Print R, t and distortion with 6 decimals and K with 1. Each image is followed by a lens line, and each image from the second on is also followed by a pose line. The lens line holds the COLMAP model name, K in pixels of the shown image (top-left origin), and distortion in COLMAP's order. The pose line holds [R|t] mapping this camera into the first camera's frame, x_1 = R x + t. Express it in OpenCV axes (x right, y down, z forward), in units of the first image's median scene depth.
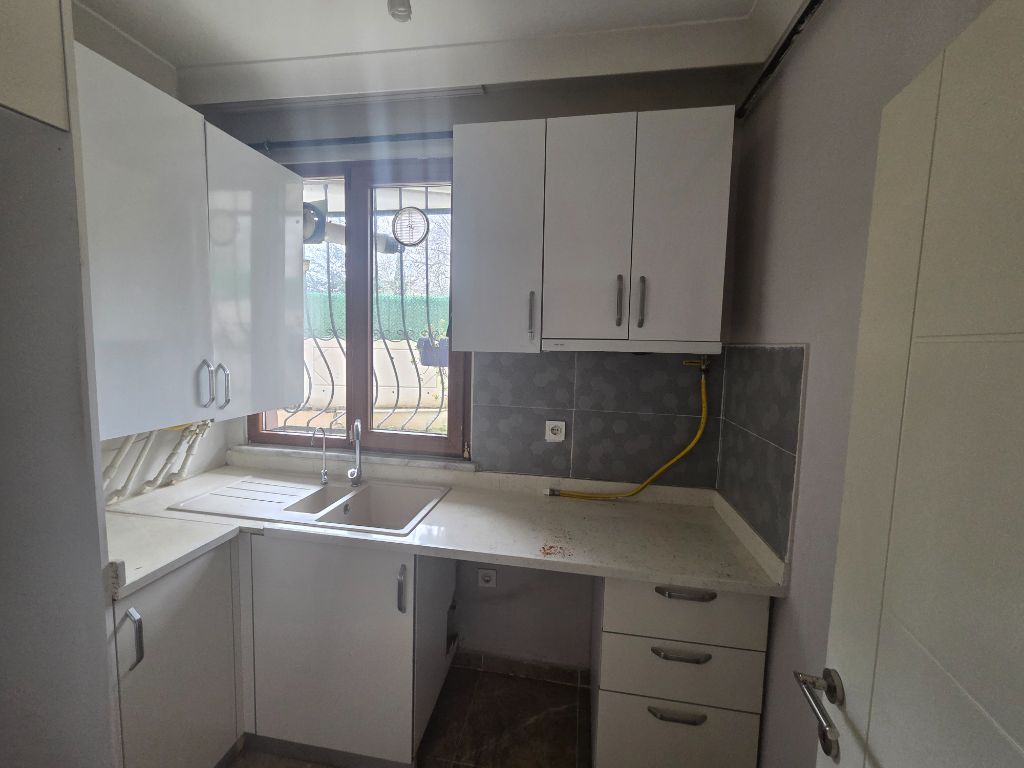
lens RADIAL K [[419.1, 0, 509.2], [0, 419.1, 378.6], [0, 0, 1]] dist [0.003929, -0.000991]
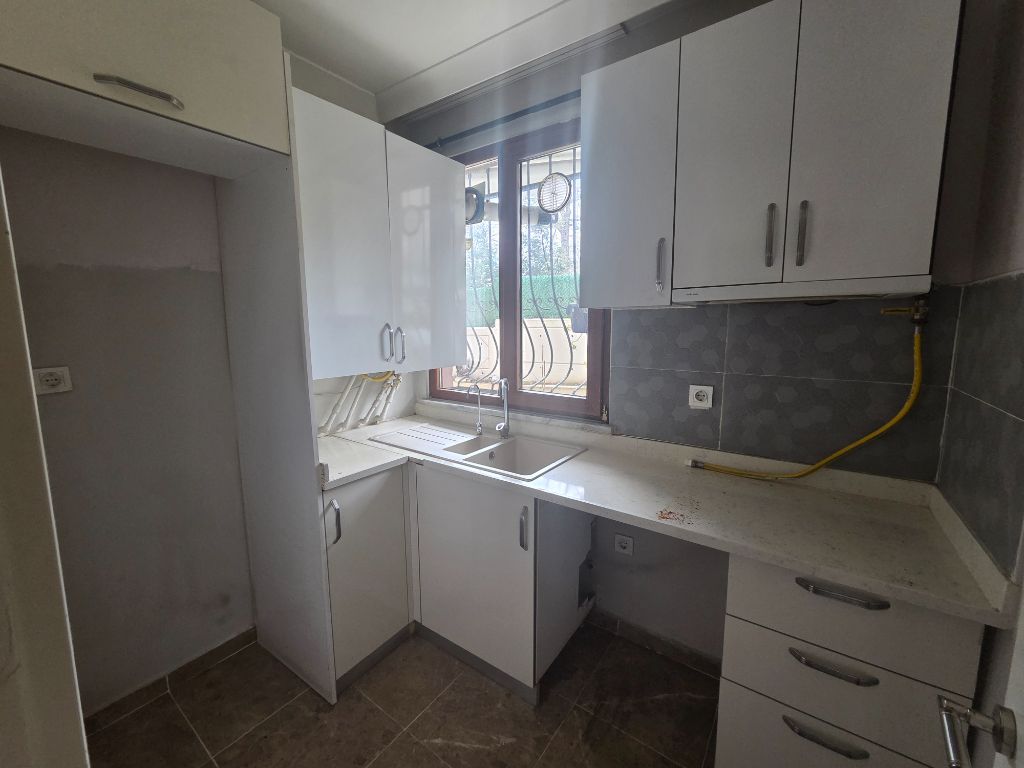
lens RADIAL K [[419.1, 0, 509.2], [0, 419.1, 378.6], [0, 0, 1]] dist [0.003929, -0.000991]
pose [[0.898807, 0.025889, -0.437580, 0.143302], [-0.008729, 0.999114, 0.041181, 0.057048], [0.438258, -0.033194, 0.898236, 0.015956]]
